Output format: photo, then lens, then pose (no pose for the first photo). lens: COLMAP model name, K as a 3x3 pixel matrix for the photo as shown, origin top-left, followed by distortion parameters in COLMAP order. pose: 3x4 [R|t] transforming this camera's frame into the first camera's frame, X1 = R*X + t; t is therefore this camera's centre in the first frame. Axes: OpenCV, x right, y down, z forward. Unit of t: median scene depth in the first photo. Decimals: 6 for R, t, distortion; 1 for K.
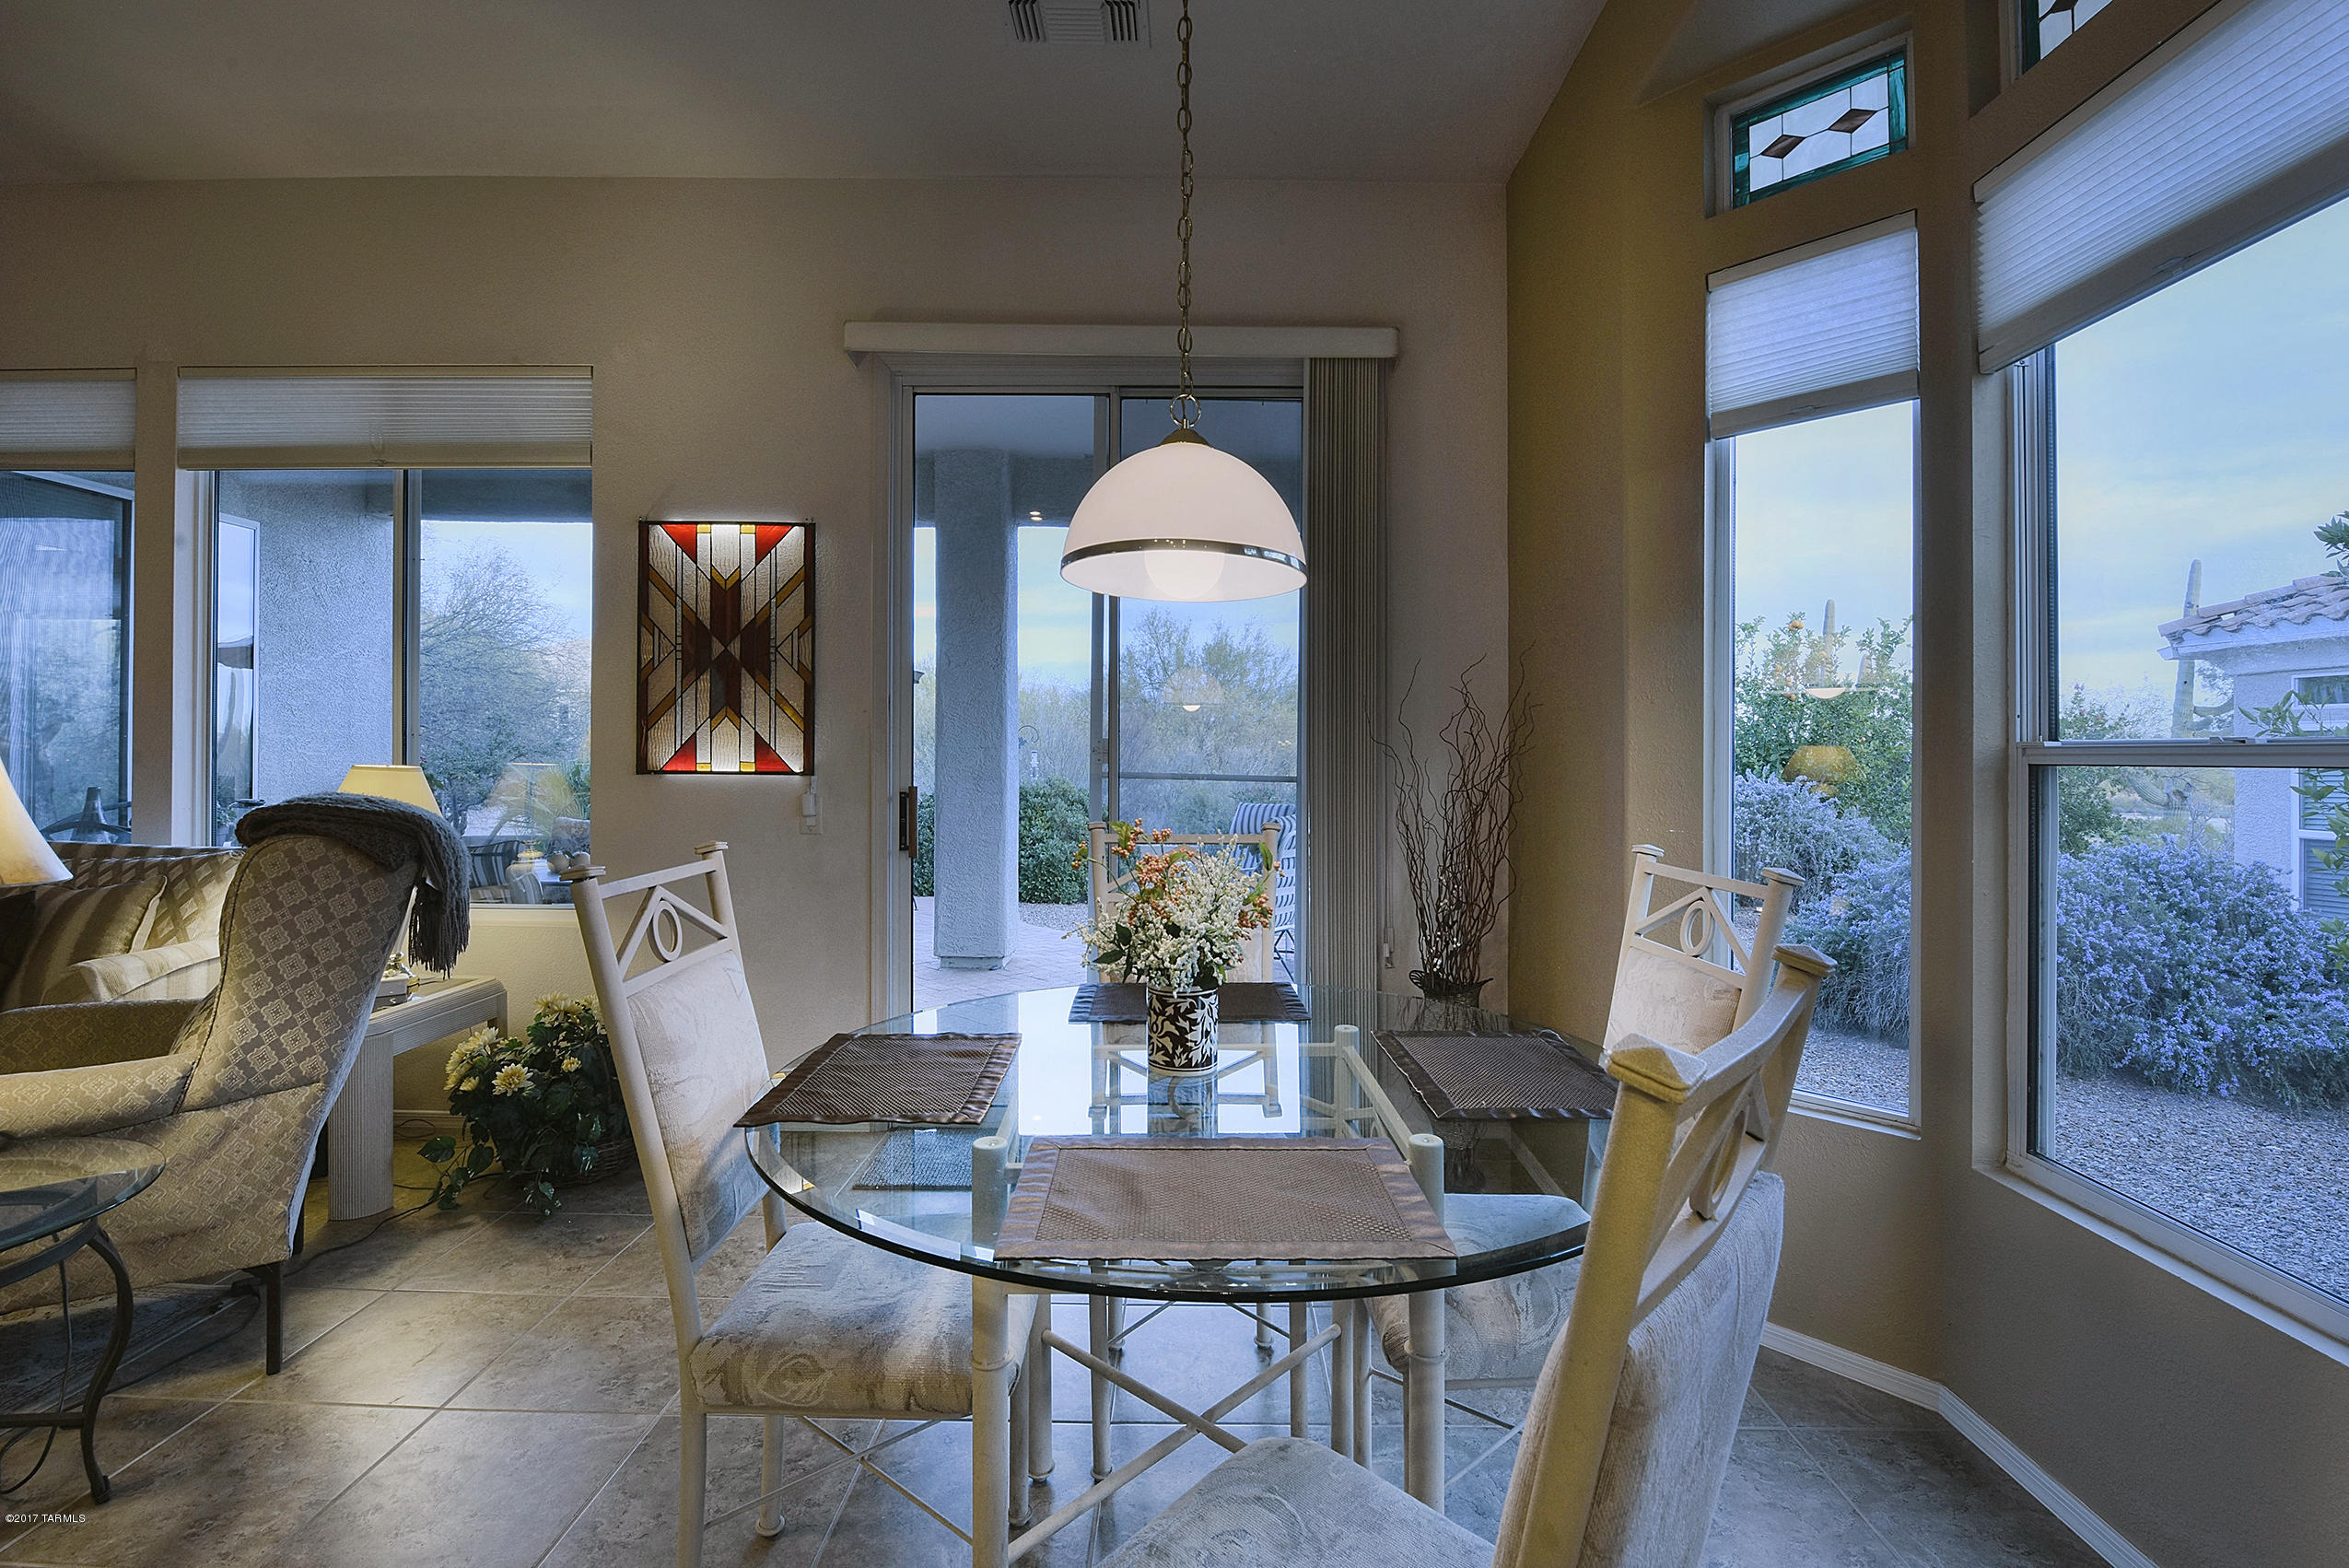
lens RADIAL K [[1038.2, 0, 1169.8], [0, 1038.2, 760.7], [0, 0, 1]] dist [-0.010850, -0.000404]
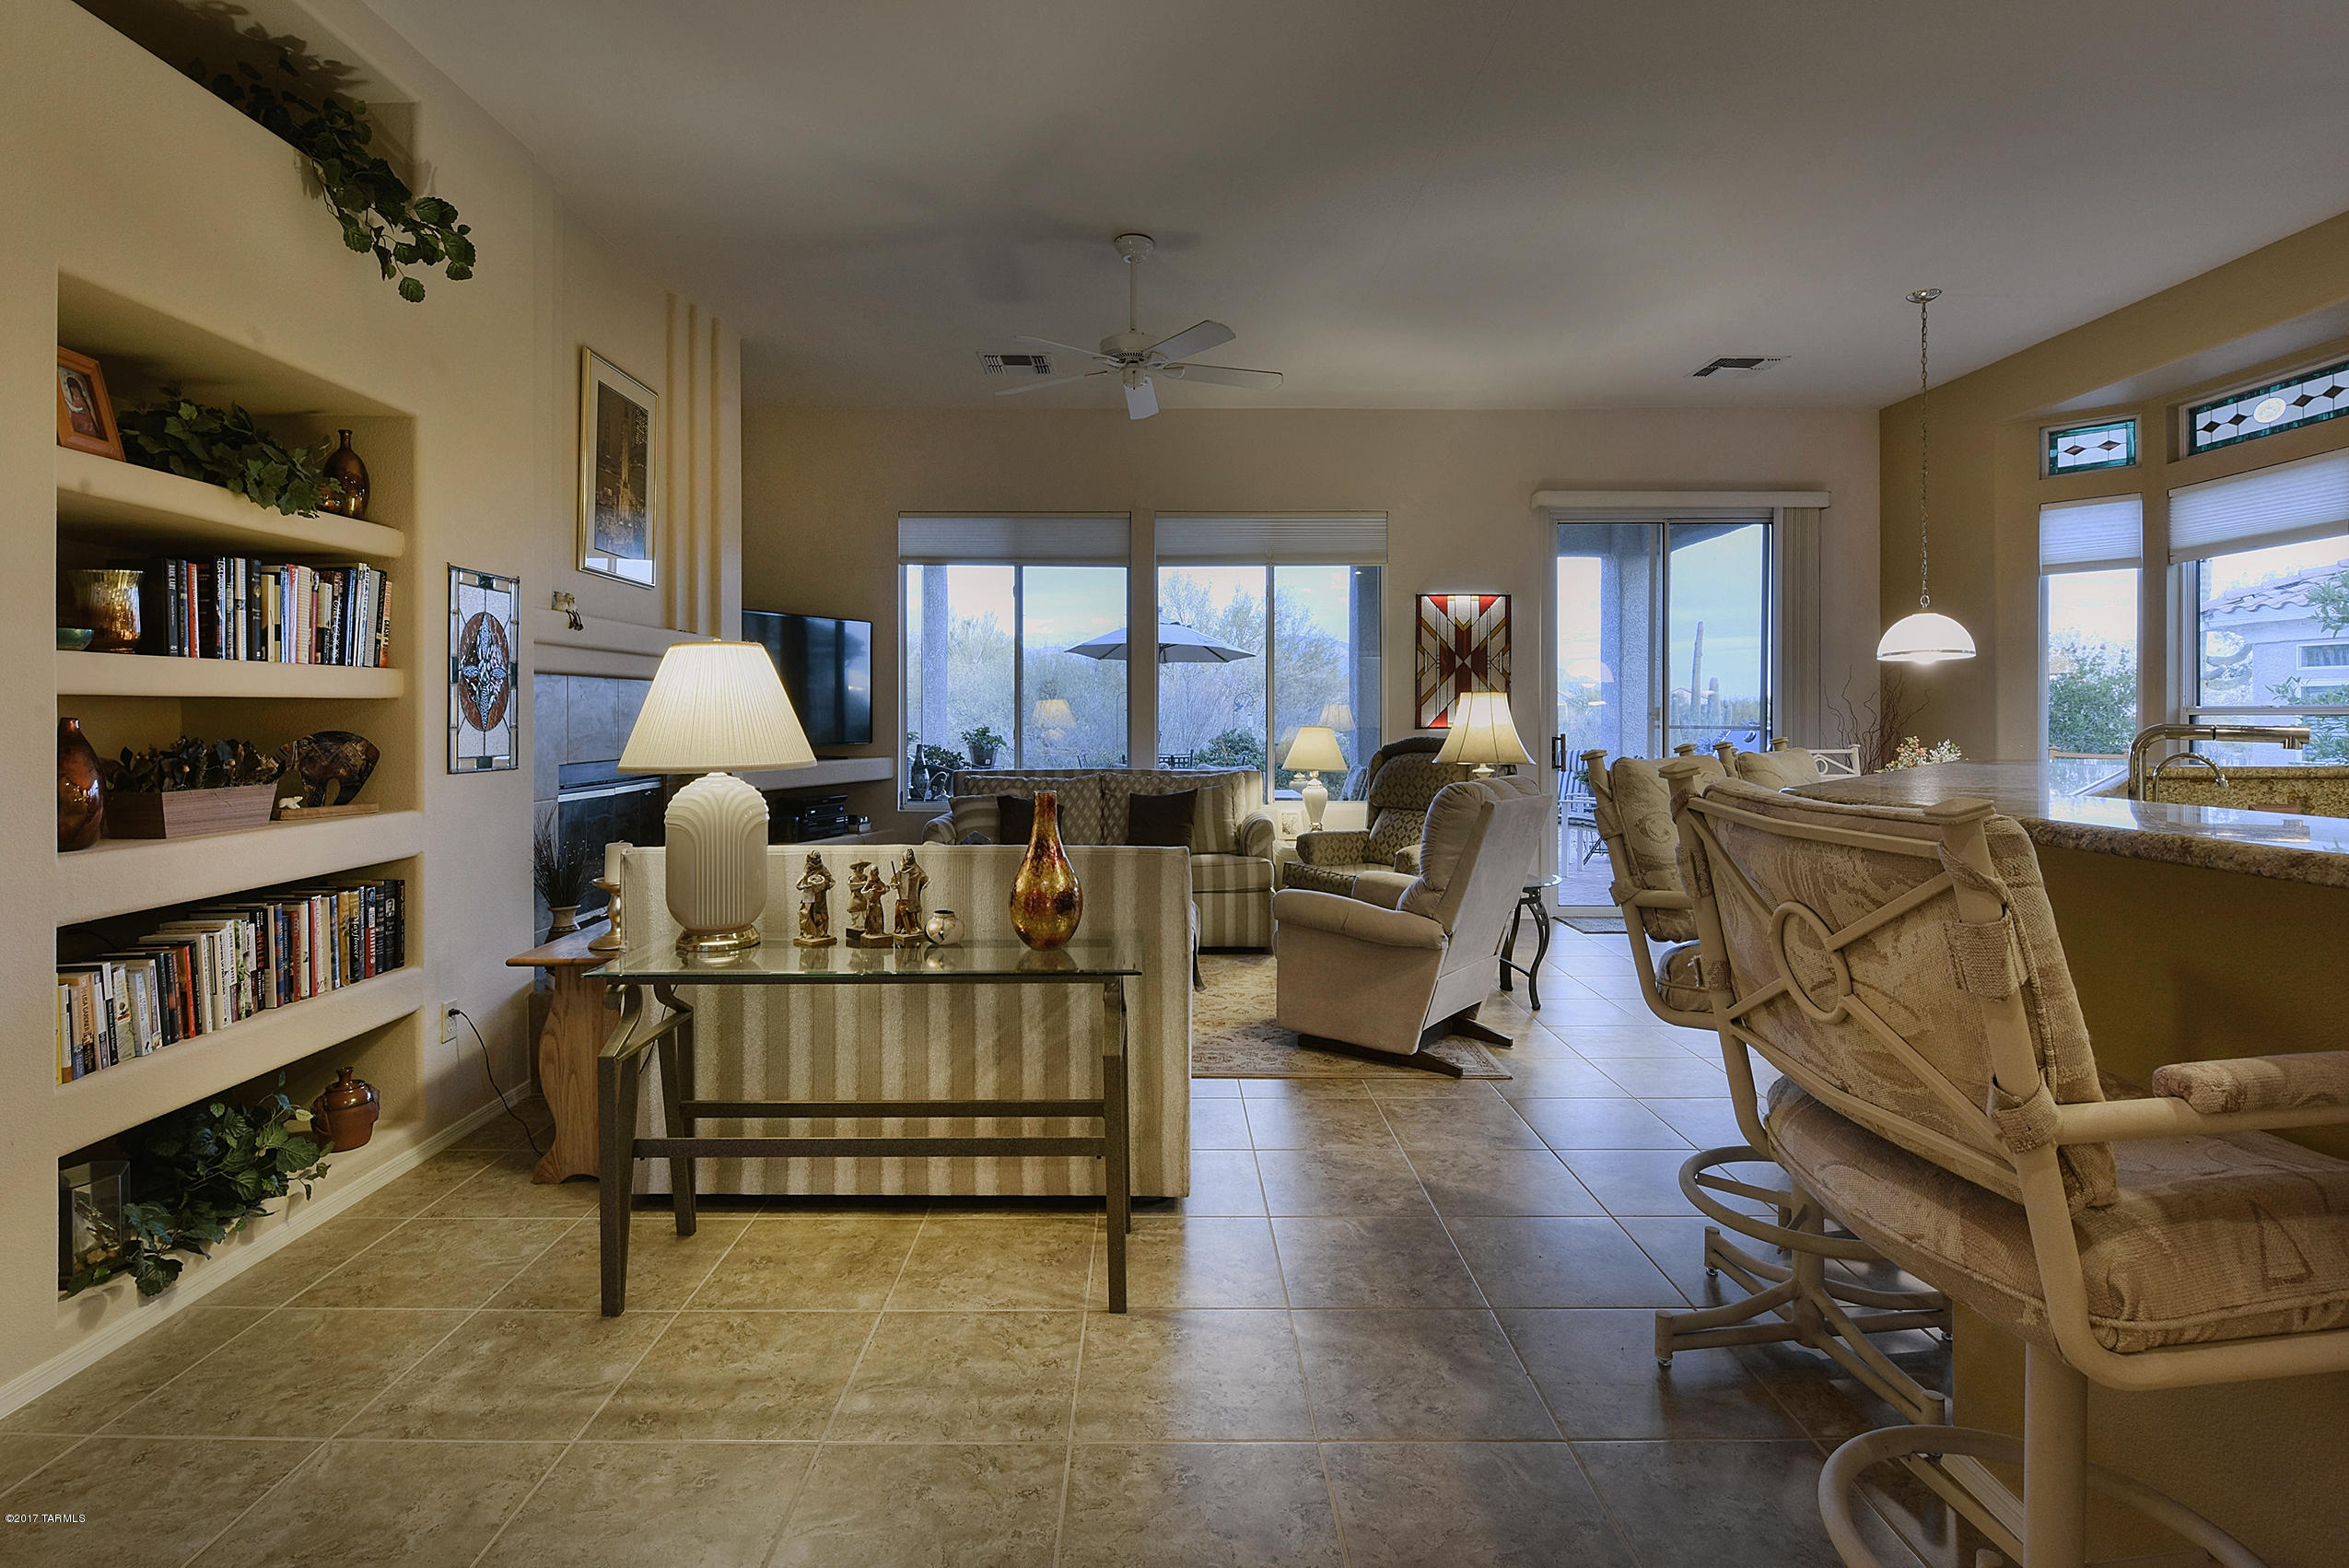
lens RADIAL K [[1069.9, 0, 1134.8], [0, 1069.9, 720.9], [0, 0, 1]] dist [0.009092, -0.011735]
pose [[0.999911, -0.013208, -0.001721, -1.024478], [0.013213, 0.999908, 0.003125, -0.014850], [0.001680, -0.003148, 0.999994, -0.949256]]
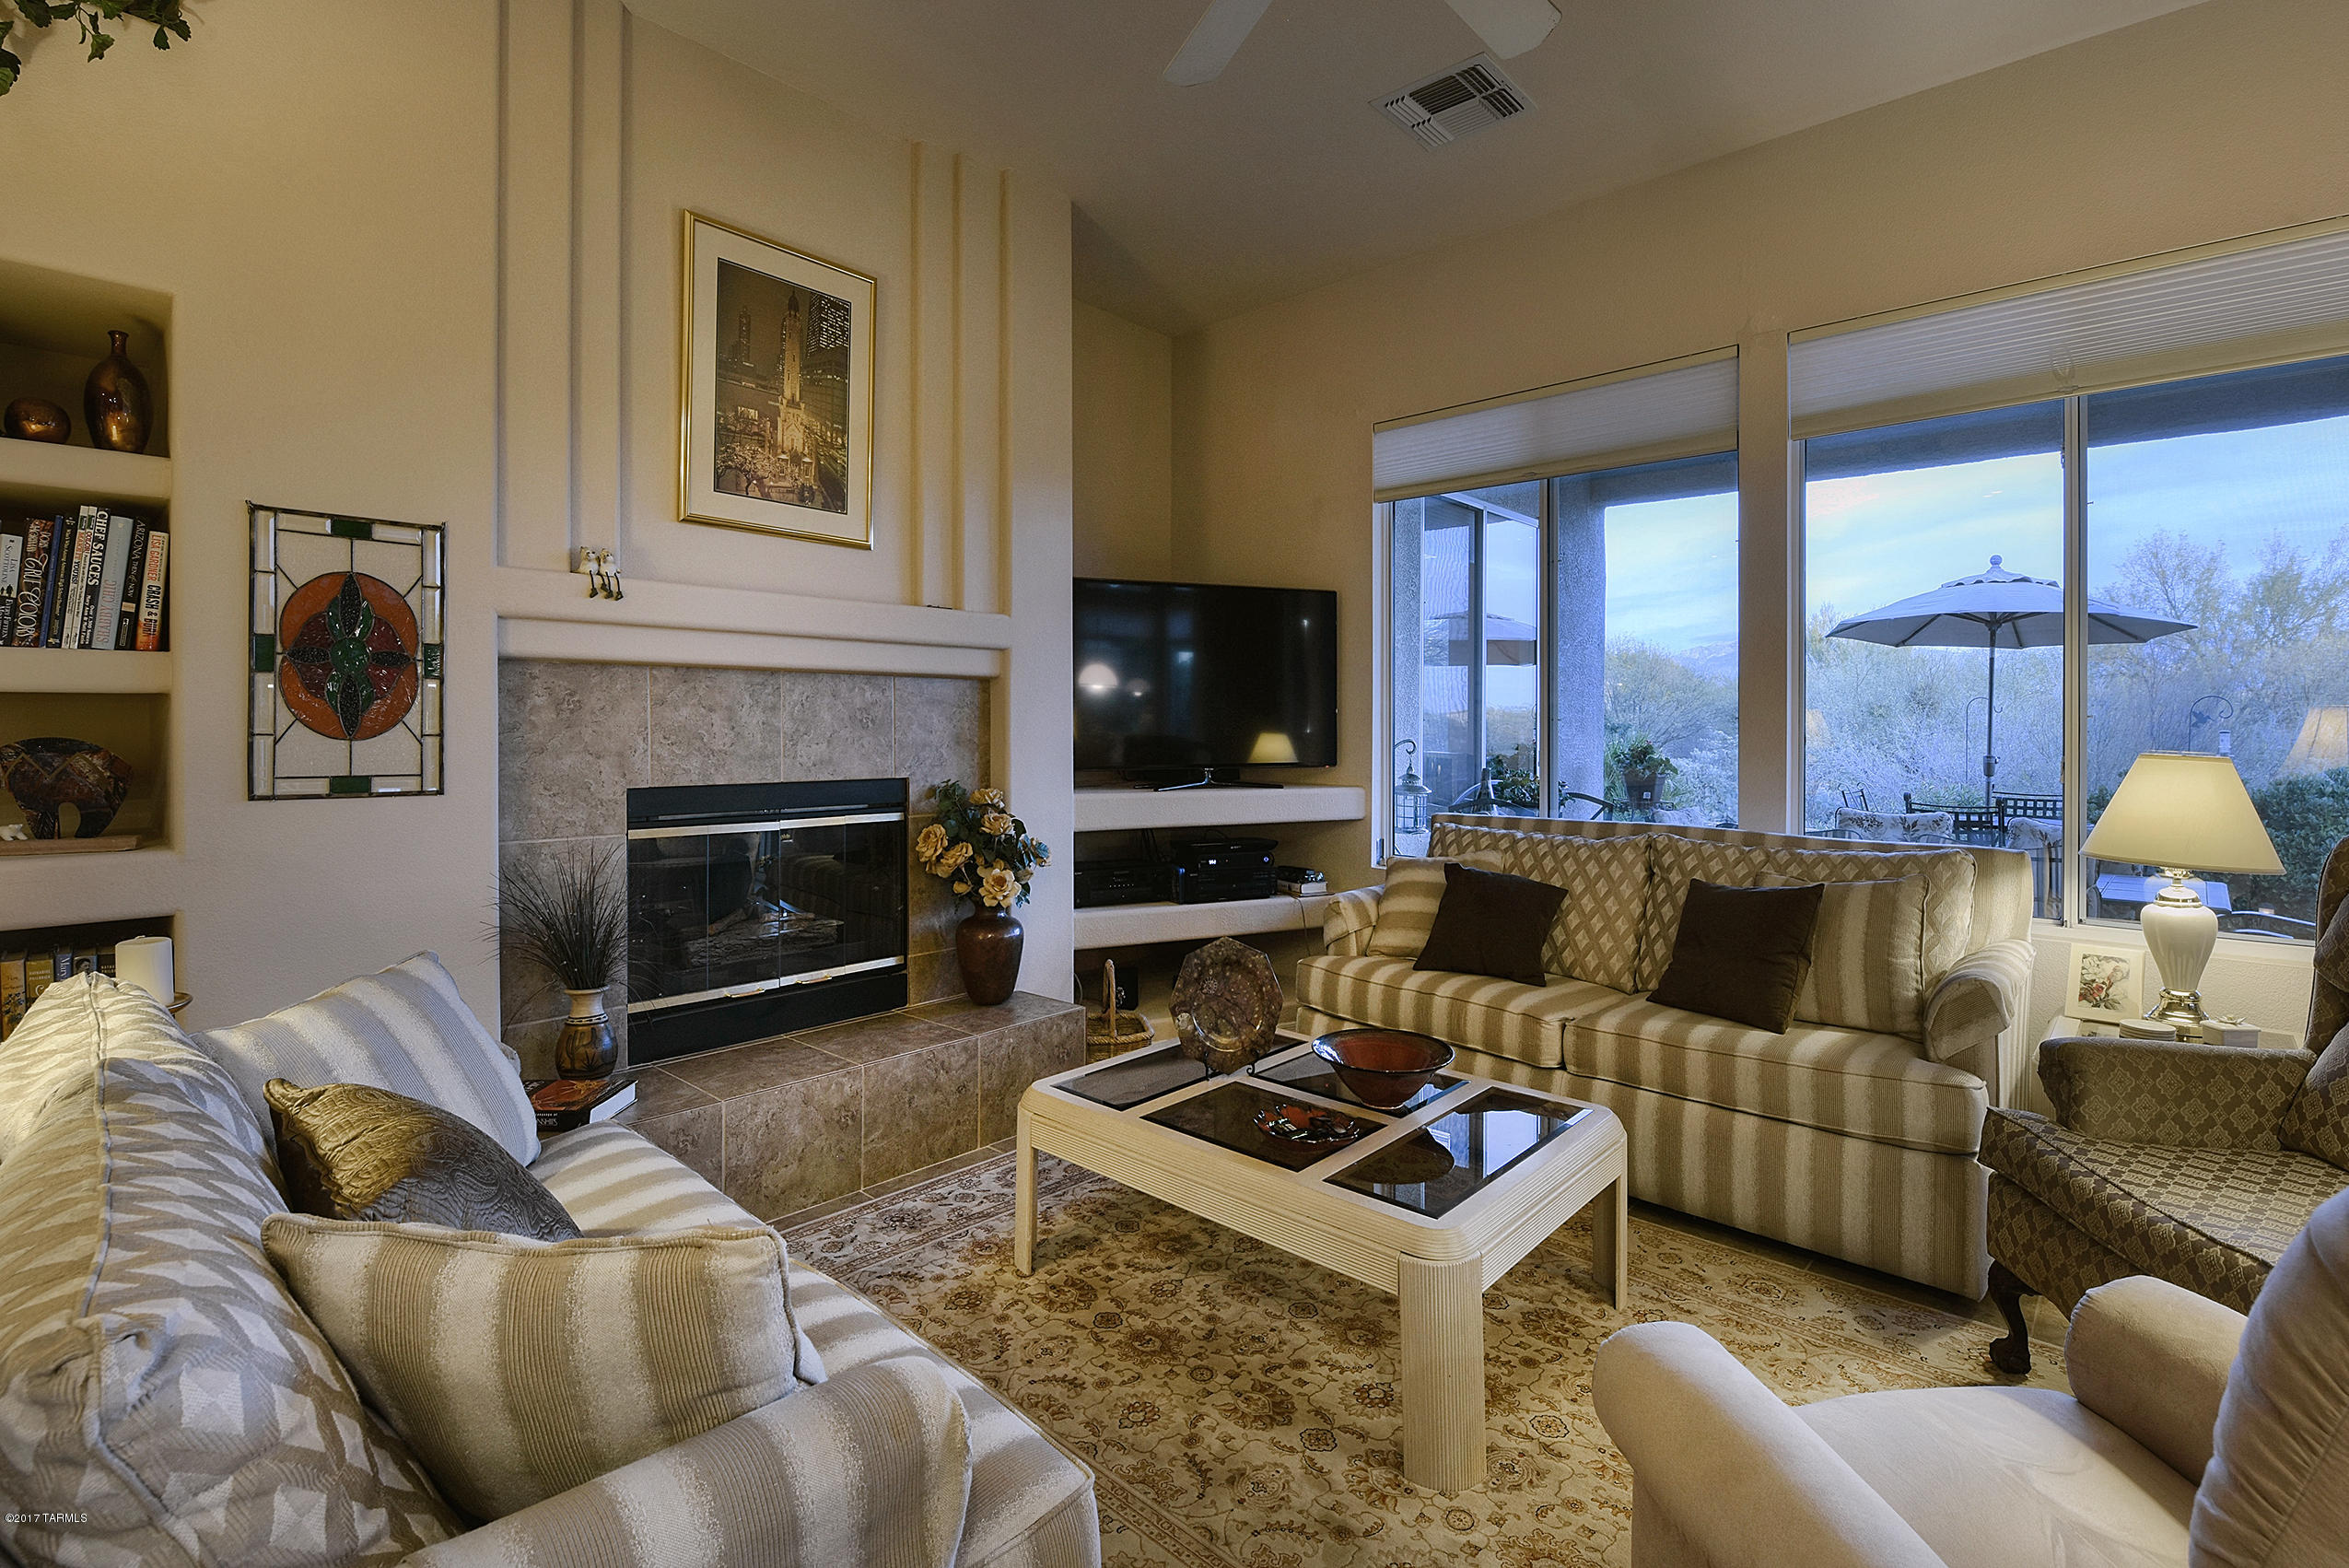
lens RADIAL K [[1051.9, 0, 1221.2], [0, 1051.9, 743.2], [0, 0, 1]] dist [-0.000086, -0.014718]
pose [[0.757346, -0.001343, -0.653013, -0.746449], [0.004232, 0.999987, 0.002852, -0.007981], [0.653000, -0.004924, 0.757342, -0.084791]]
